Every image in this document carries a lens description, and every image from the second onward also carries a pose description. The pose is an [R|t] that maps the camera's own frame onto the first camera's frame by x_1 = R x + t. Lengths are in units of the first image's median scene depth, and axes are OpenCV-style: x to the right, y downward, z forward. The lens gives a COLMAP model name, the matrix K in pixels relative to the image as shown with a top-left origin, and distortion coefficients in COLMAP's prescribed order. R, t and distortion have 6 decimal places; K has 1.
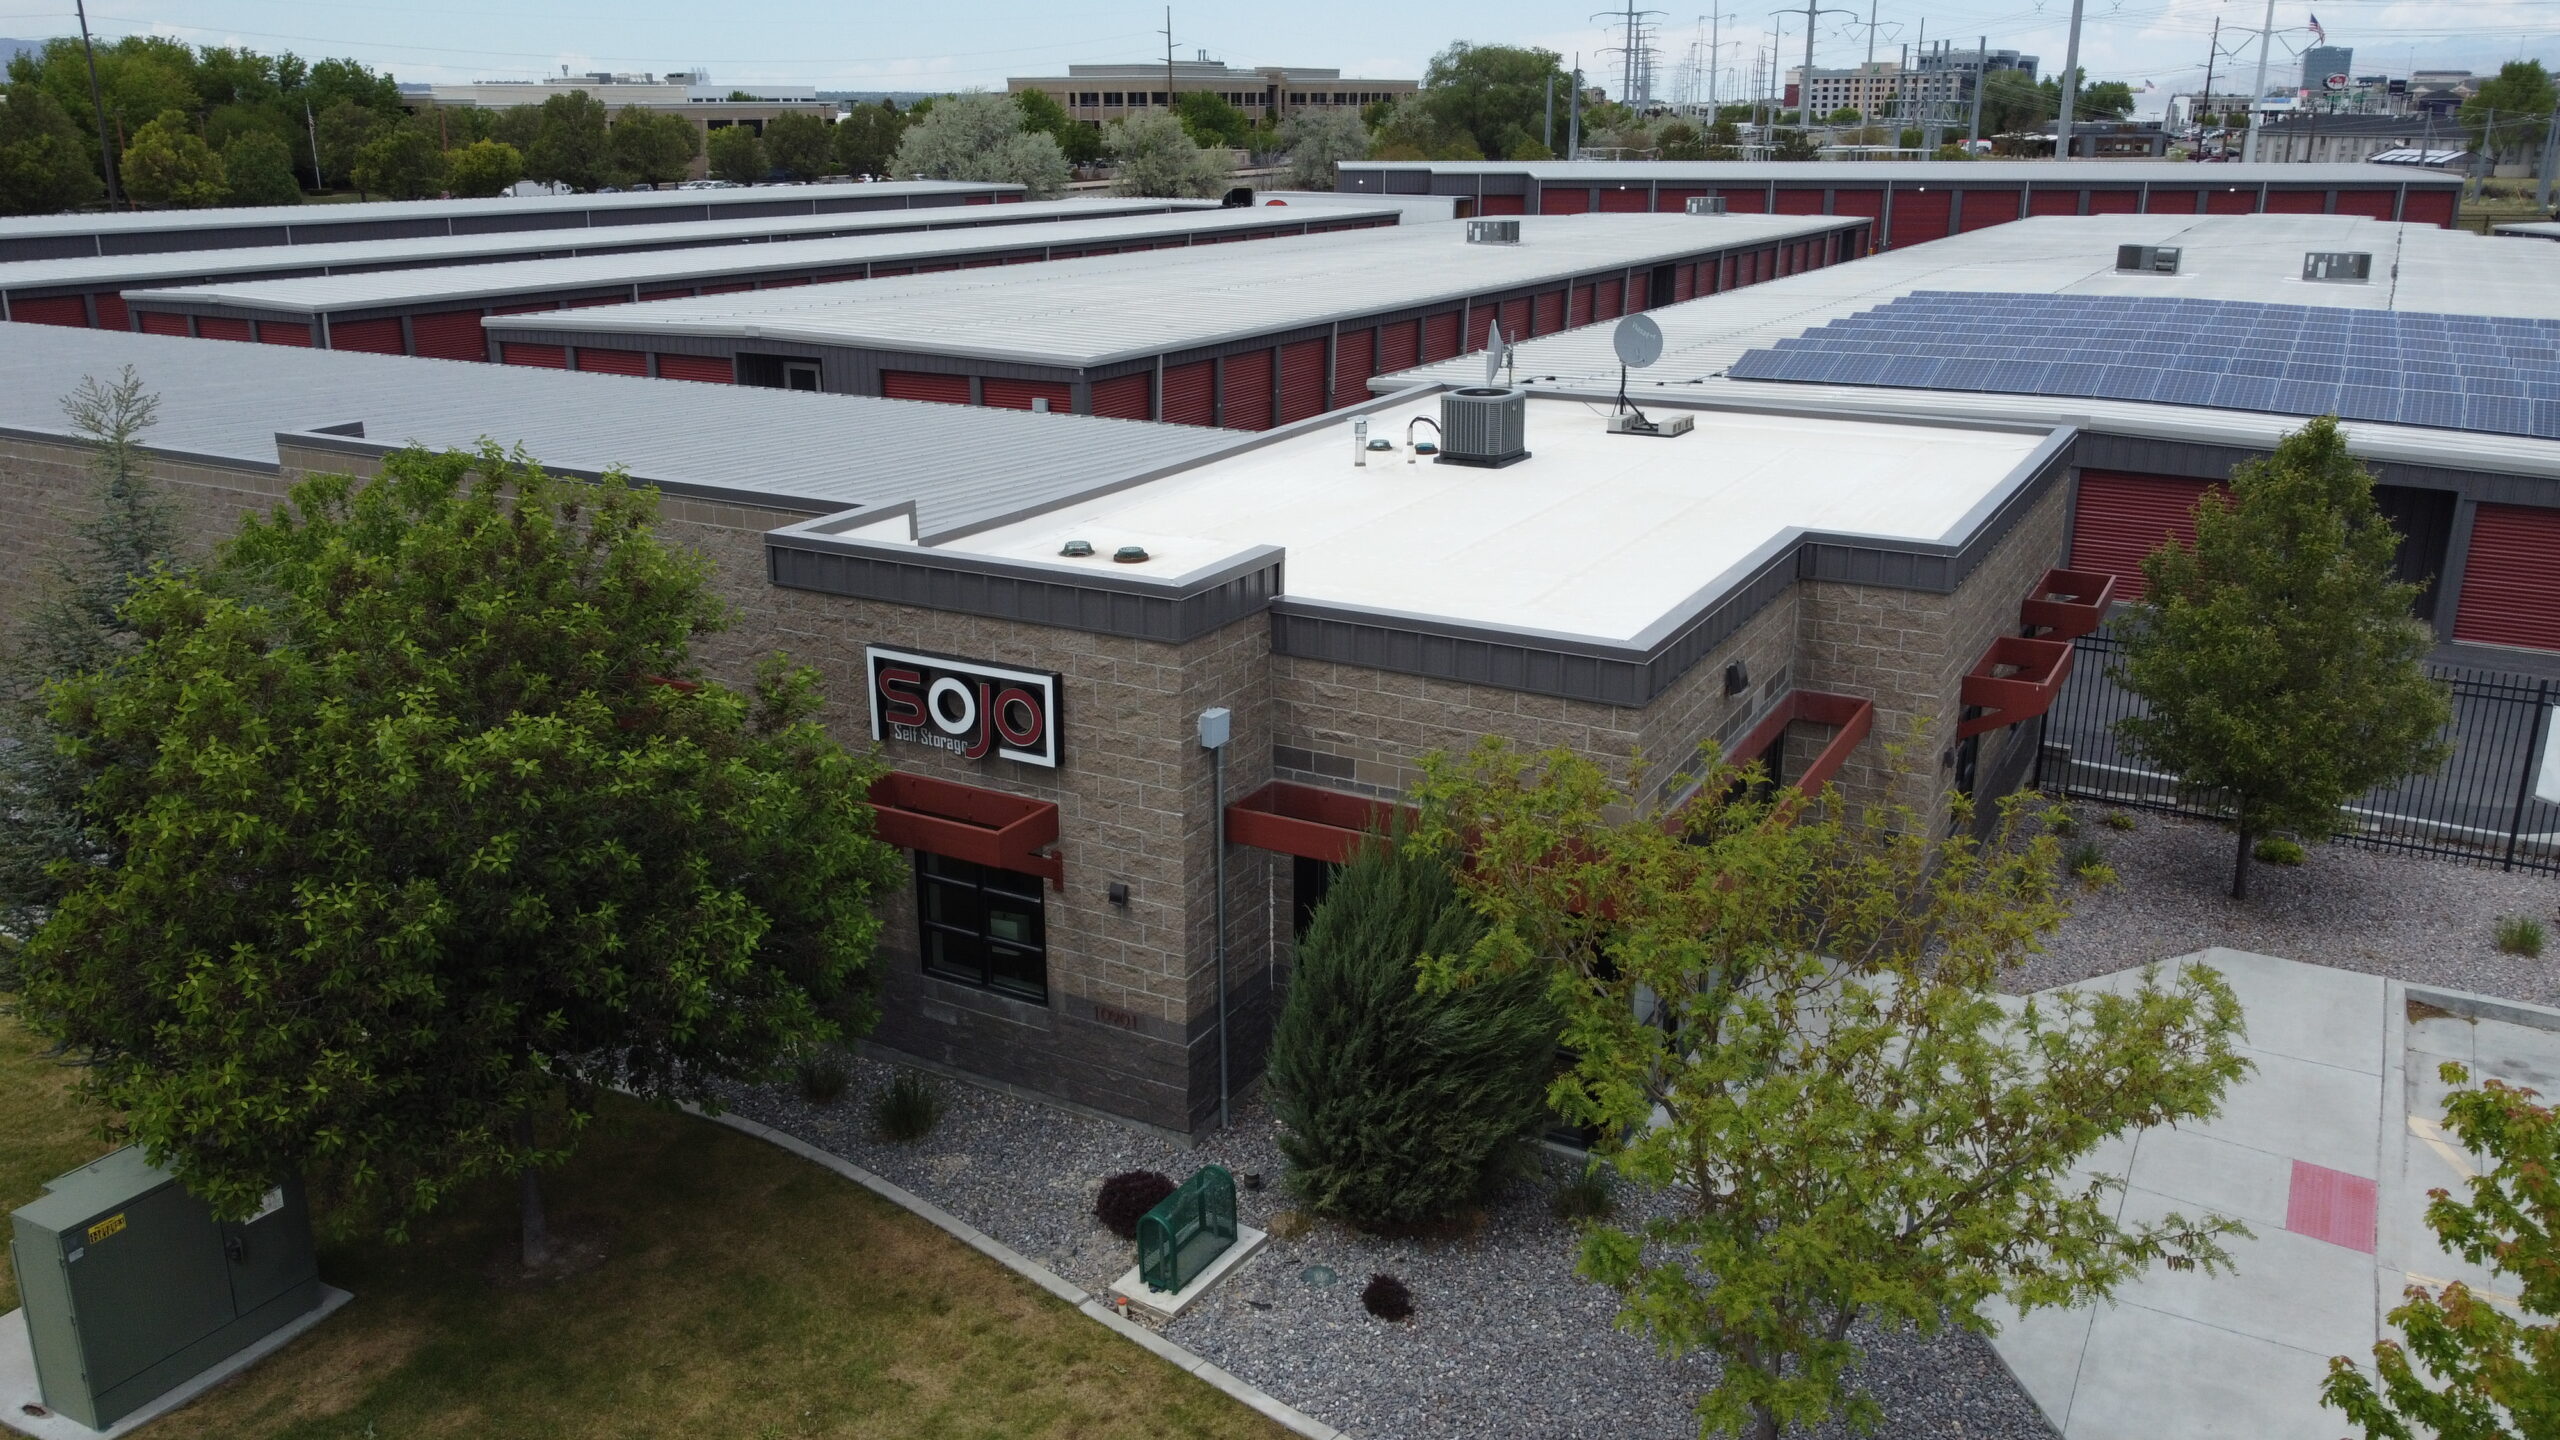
lens RADIAL K [[1934.2, 0, 1275.8], [0, 1934.2, 719.4], [0, 0, 1]] dist [-0.005441, 0.003678]
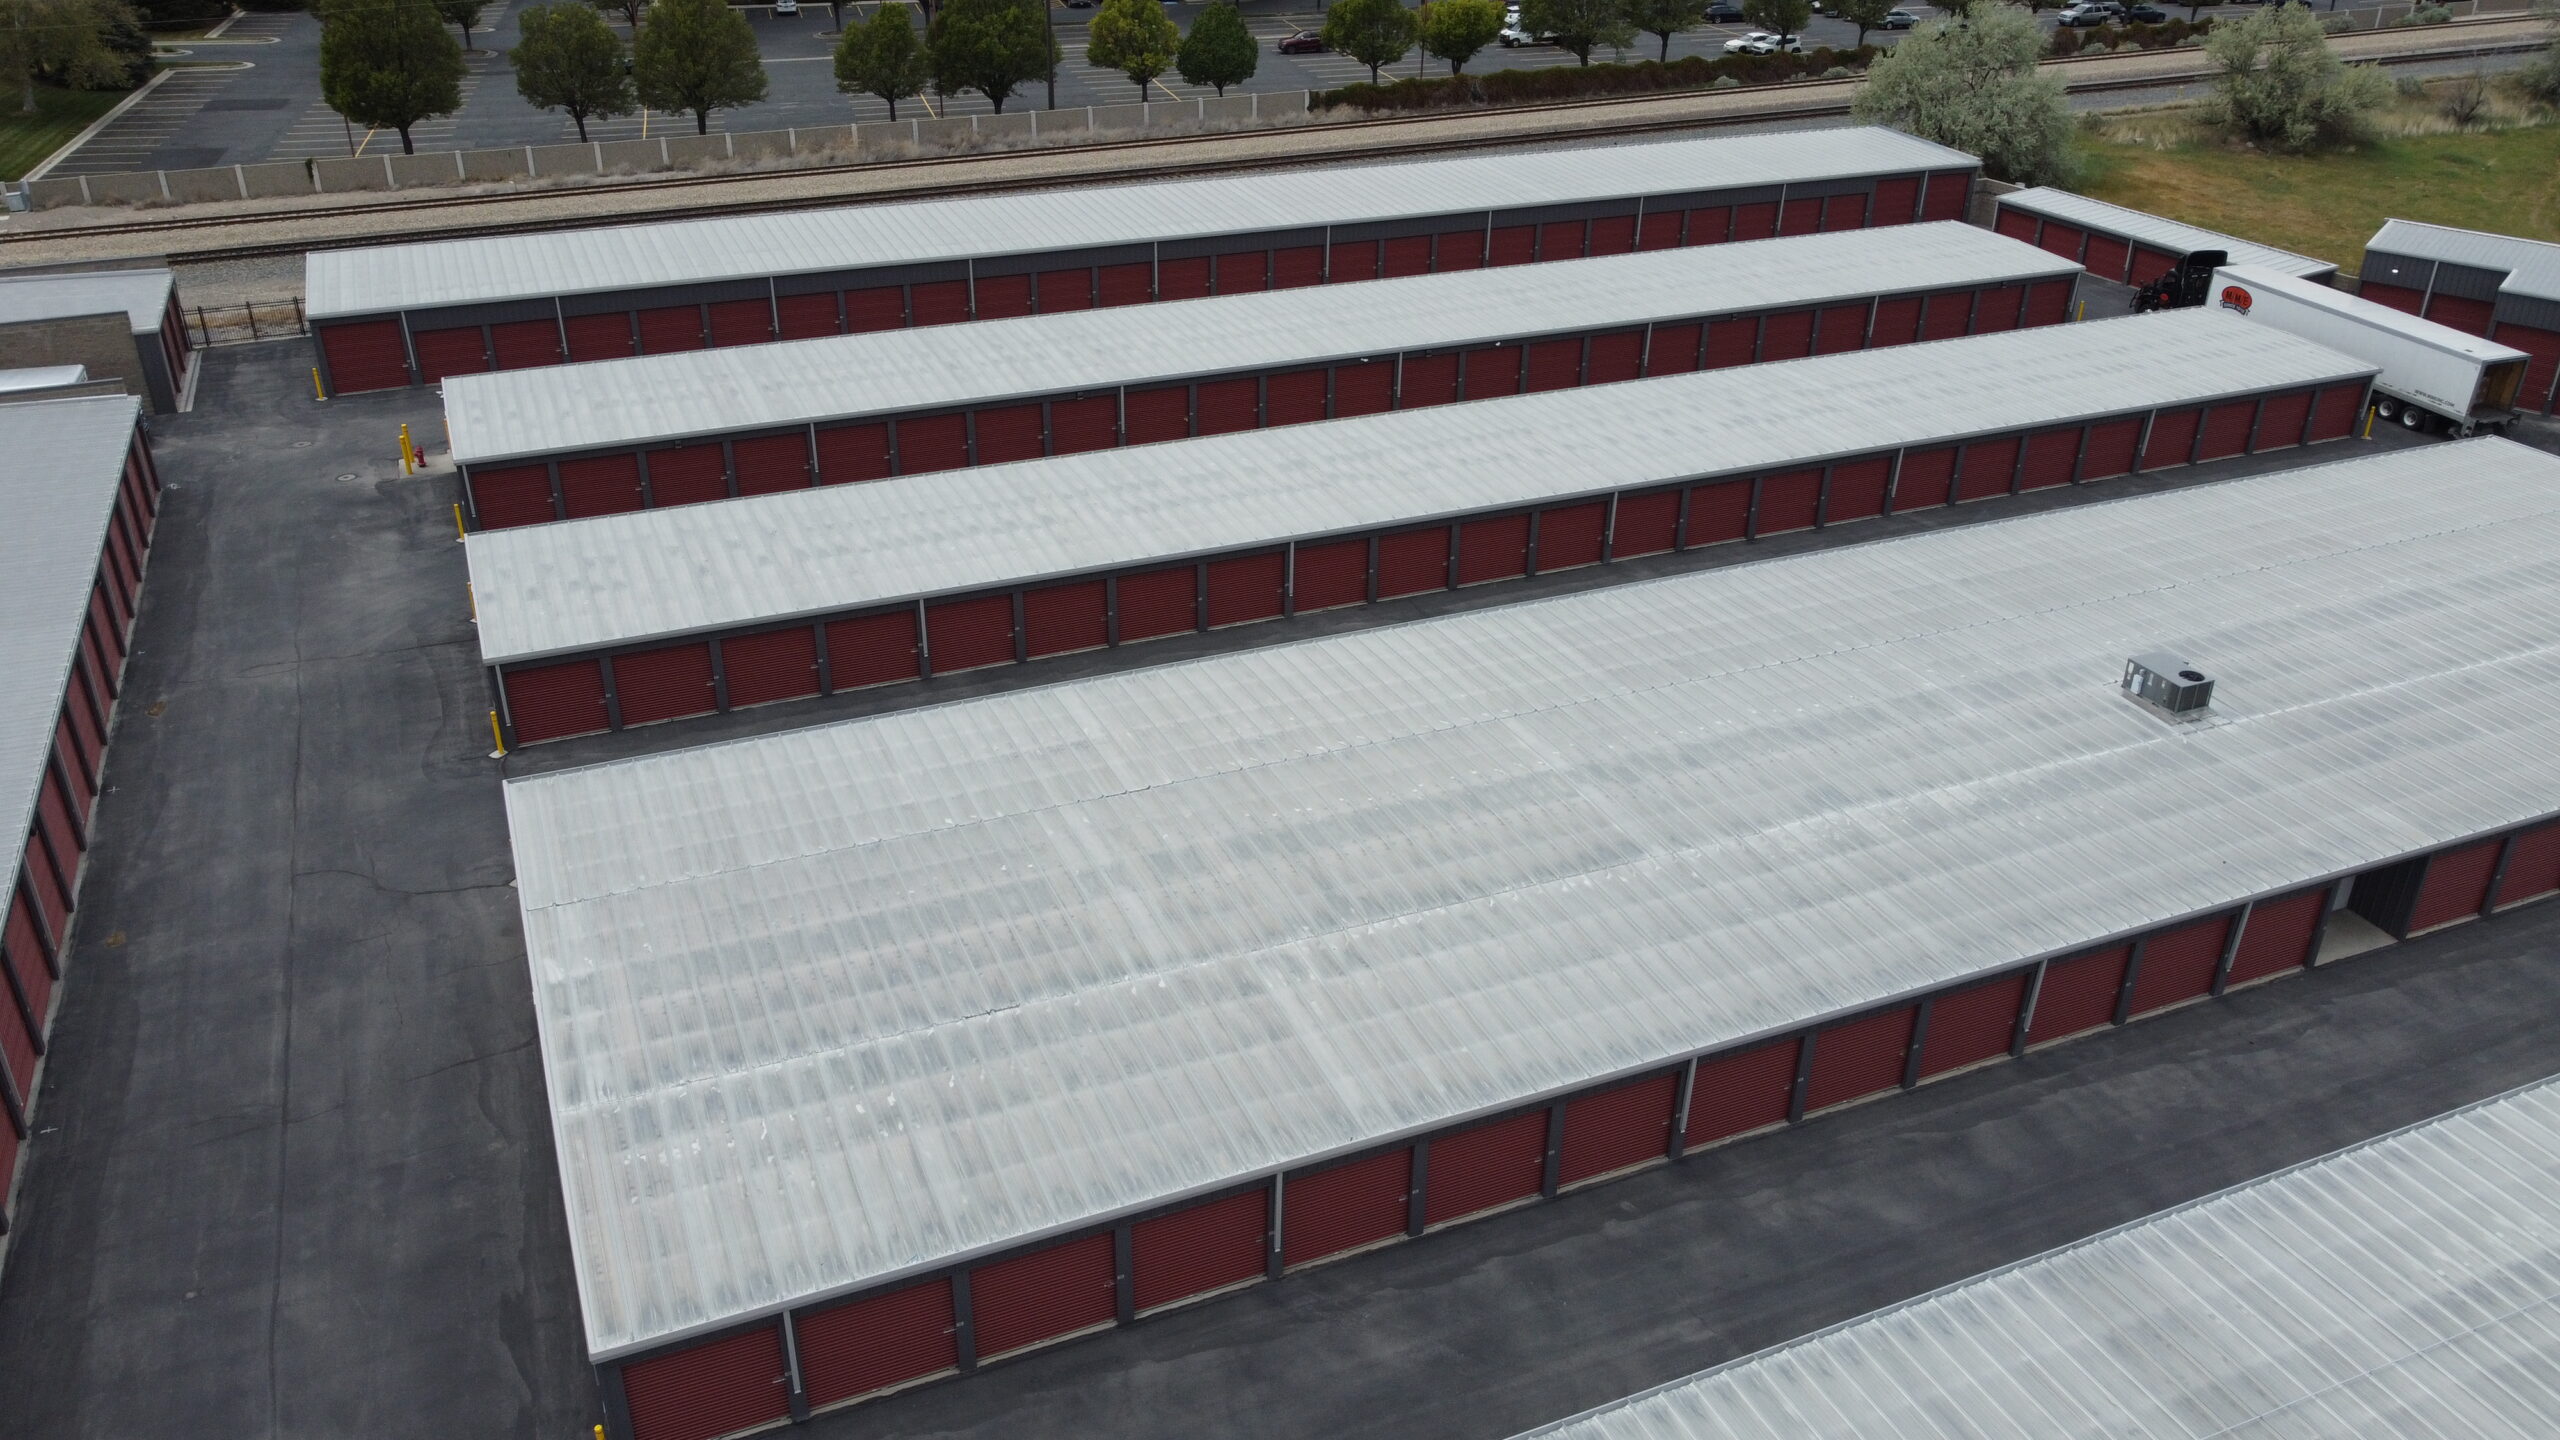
lens RADIAL K [[1934.2, 0, 1288.1], [0, 1934.2, 719.4], [0, 0, 1]] dist [-0.005441, 0.003678]
pose [[0.793272, 0.295640, -0.532276, 0.122834], [-0.191482, 0.950983, 0.242828, -0.186385], [0.577975, -0.090707, 0.810998, 0.177575]]
